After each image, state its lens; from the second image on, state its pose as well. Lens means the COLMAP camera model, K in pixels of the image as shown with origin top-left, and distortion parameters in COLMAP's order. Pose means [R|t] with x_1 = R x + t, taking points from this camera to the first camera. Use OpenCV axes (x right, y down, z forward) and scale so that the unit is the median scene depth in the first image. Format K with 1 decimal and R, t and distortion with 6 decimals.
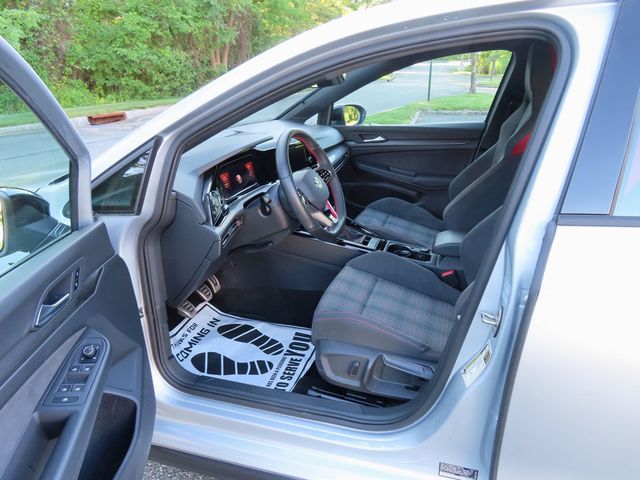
lens RADIAL K [[458.8, 0, 335.1], [0, 458.8, 227.7], [0, 0, 1]] dist [-0.016247, 0.015119]
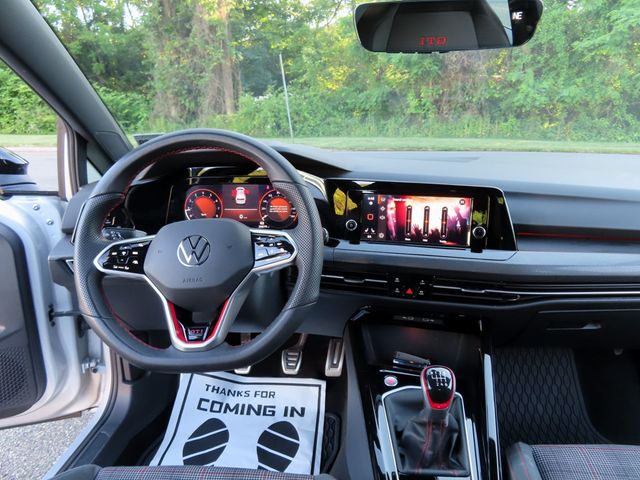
lens RADIAL K [[458.8, 0, 318.2], [0, 458.8, 239.8], [0, 0, 1]] dist [-0.016247, 0.015119]
pose [[0.212425, 0.294655, -0.931694, 0.311618], [-0.333536, 0.918058, 0.214296, -0.191634], [0.918493, 0.265232, 0.293297, 0.787159]]
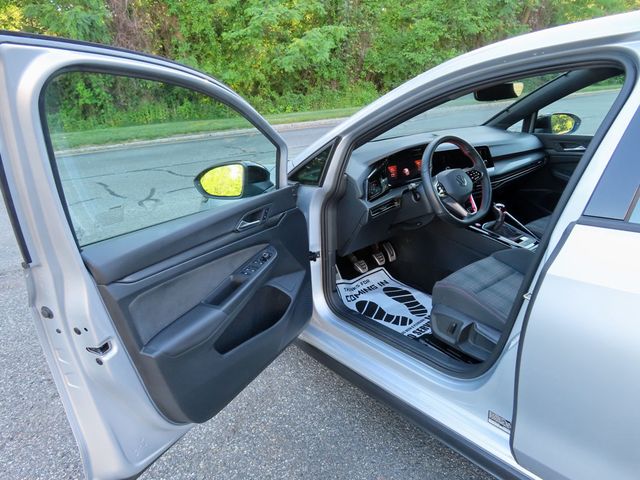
lens RADIAL K [[458.8, 0, 332.5], [0, 458.8, 240.6], [0, 0, 1]] dist [-0.016247, 0.015119]
pose [[0.840698, 0.165940, -0.515452, 0.263820], [-0.153796, 0.985860, 0.066540, 0.027302], [0.519205, 0.023335, 0.854331, -0.172562]]
